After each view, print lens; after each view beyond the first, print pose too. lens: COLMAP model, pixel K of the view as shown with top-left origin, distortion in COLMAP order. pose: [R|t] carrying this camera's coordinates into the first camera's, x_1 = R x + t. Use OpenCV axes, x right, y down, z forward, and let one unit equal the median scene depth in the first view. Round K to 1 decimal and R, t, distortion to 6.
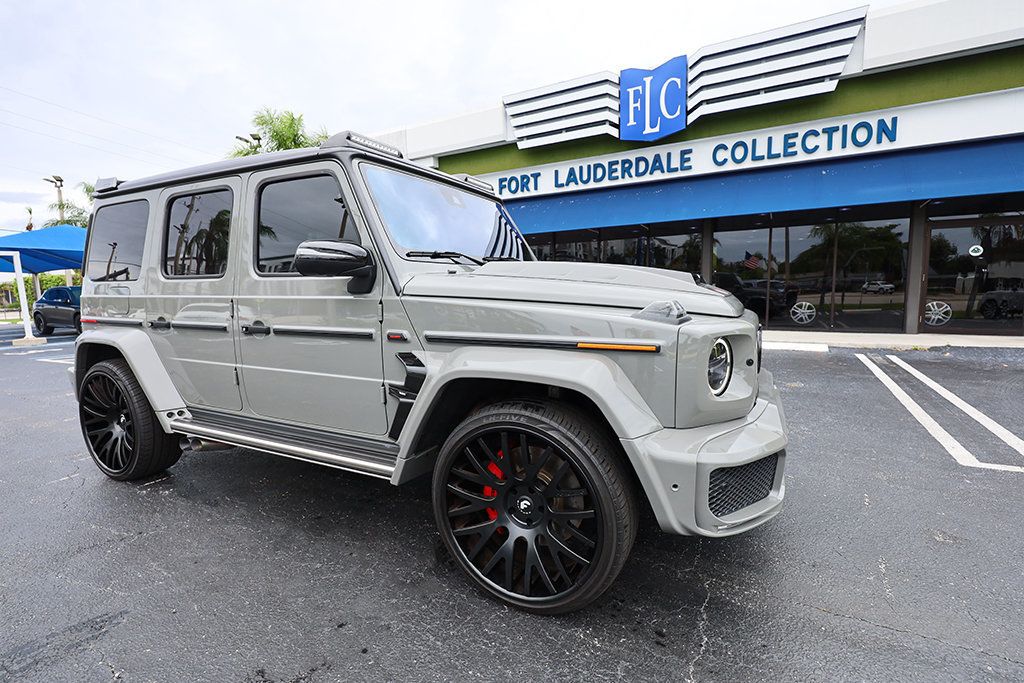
lens RADIAL K [[475.3, 0, 513.4], [0, 475.3, 338.7], [0, 0, 1]] dist [0.002871, -0.000046]
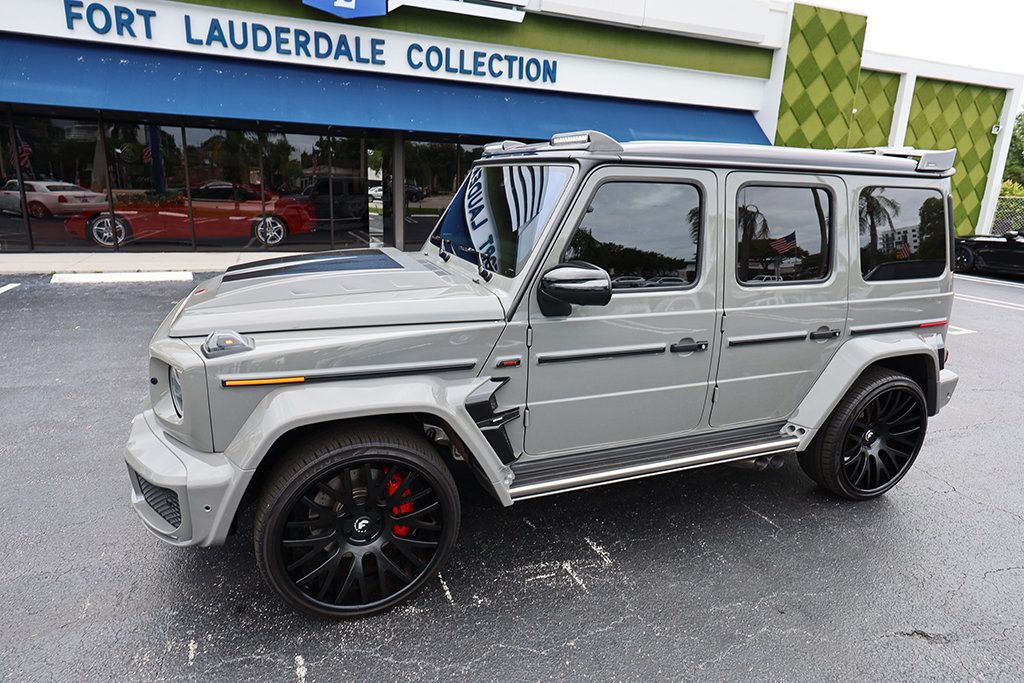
lens RADIAL K [[583.7, 0, 513.8], [0, 583.7, 333.8], [0, 0, 1]] dist [0.003555, -0.000238]
pose [[0.633703, -0.151885, 0.758519, -0.356880], [0.028248, 0.984425, 0.173520, -0.056863], [-0.773060, -0.088533, 0.628124, 0.118878]]
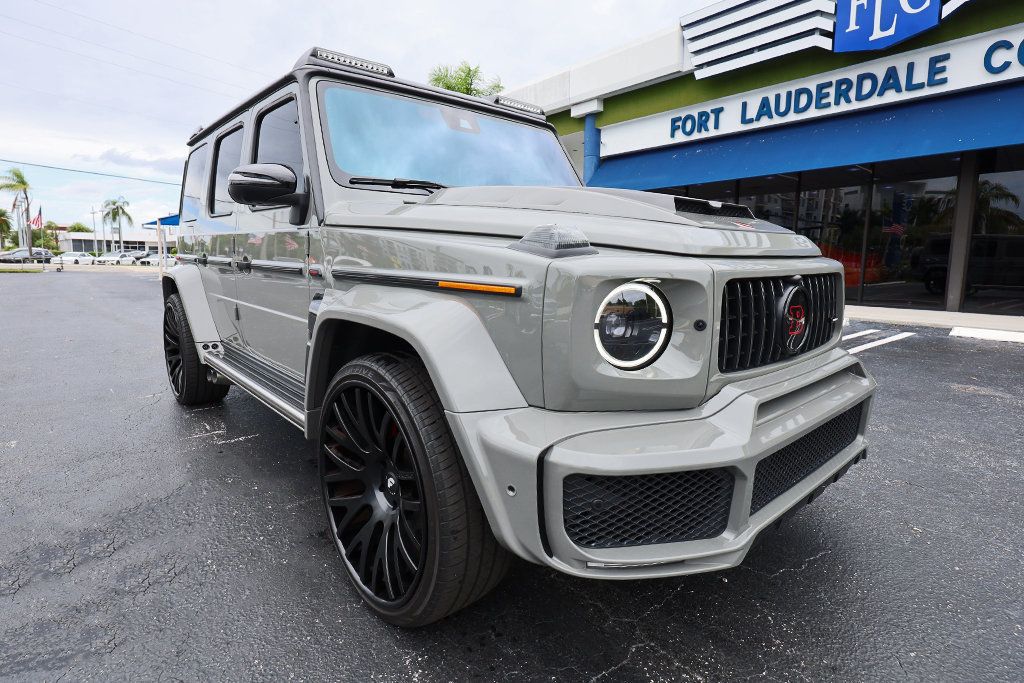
lens RADIAL K [[524.3, 0, 513.0], [0, 524.3, 323.1], [0, 0, 1]] dist [0.002118, -0.000170]
pose [[0.930155, 0.068629, -0.360697, 0.084867], [-0.059046, 0.997549, 0.037534, 0.005817], [0.362389, -0.013614, 0.931927, 0.041514]]
